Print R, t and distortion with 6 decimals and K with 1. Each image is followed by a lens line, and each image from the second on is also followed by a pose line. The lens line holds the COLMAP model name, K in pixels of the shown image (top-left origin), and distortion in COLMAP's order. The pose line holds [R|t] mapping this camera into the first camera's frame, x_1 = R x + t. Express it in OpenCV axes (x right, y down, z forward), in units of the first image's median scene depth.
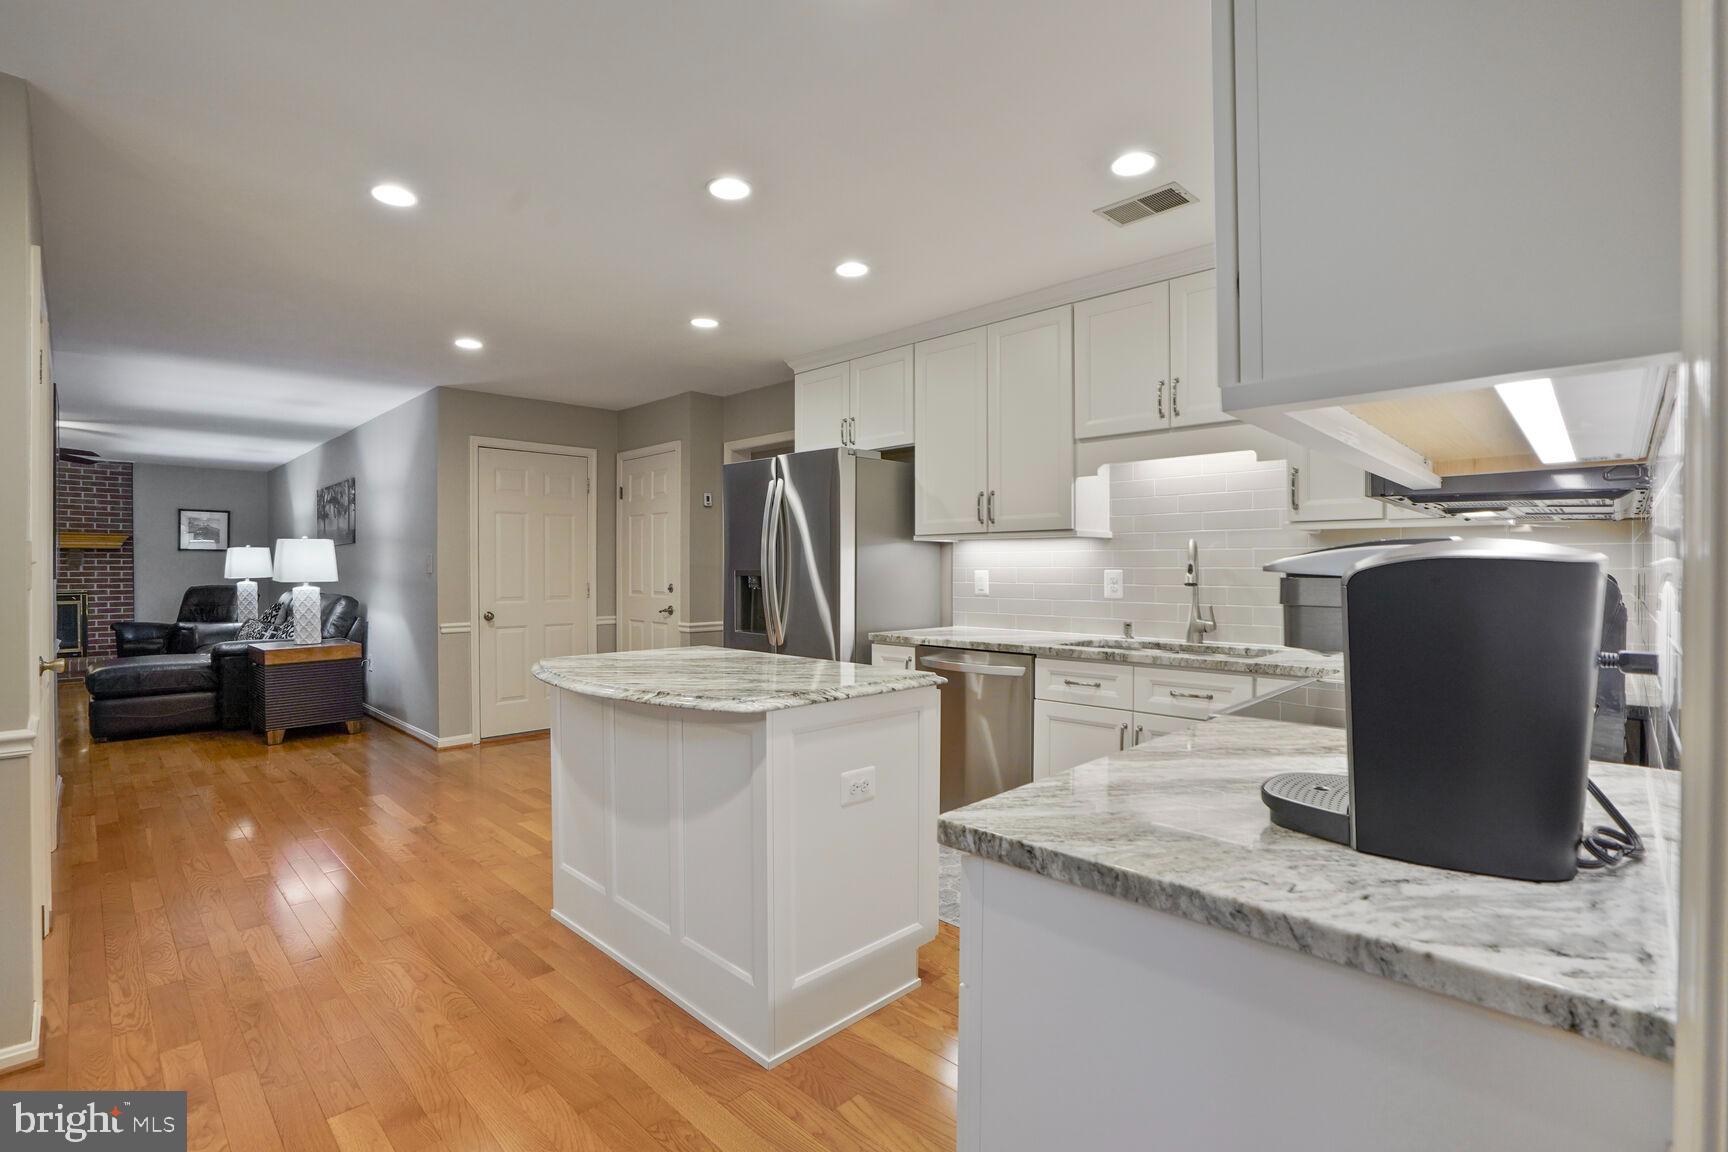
lens RADIAL K [[809.1, 0, 848.4], [0, 809.1, 570.1], [0, 0, 1]] dist [-0.053342, 0.017856]
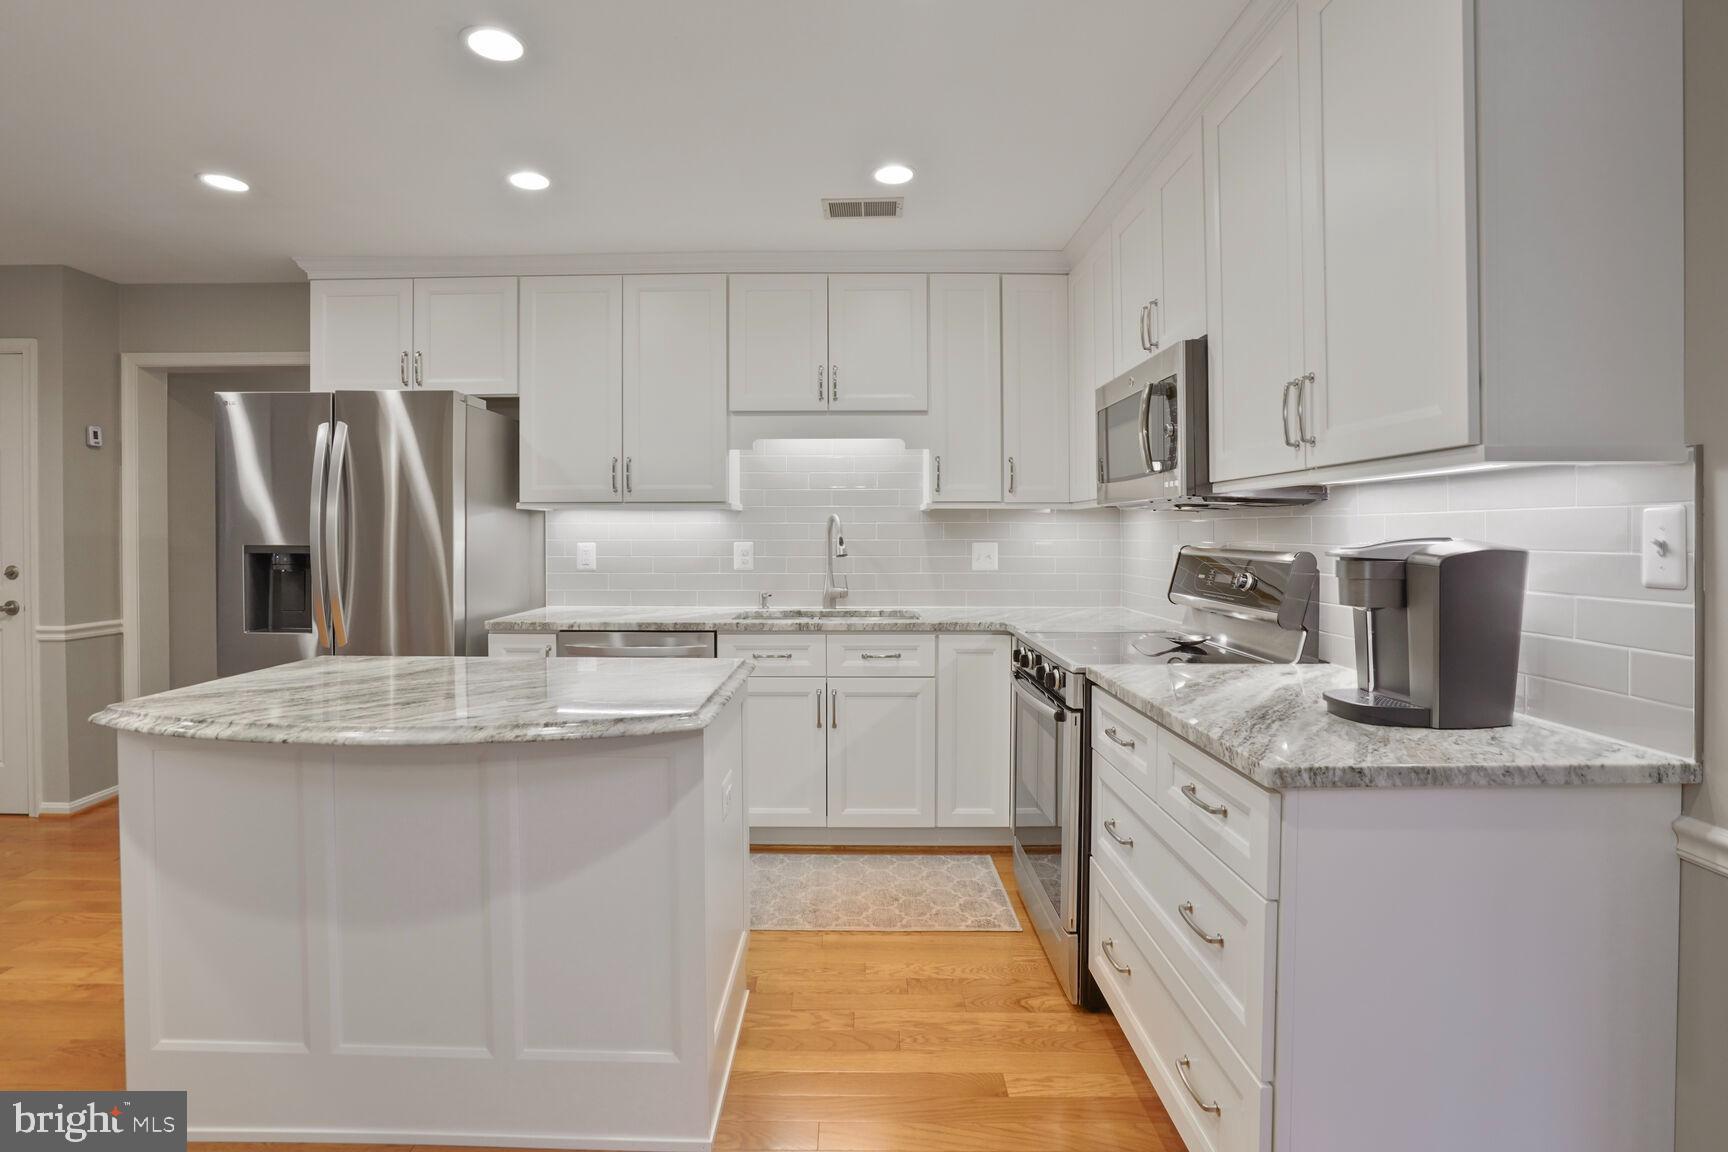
lens RADIAL K [[809.1, 0, 952.6], [0, 809.1, 527.1], [0, 0, 1]] dist [-0.053342, 0.017856]
pose [[0.707029, 0.005609, 0.707162, -0.236594], [0.002786, 0.999939, -0.010717, -0.008347], [-0.707179, 0.009548, 0.706970, 0.109055]]
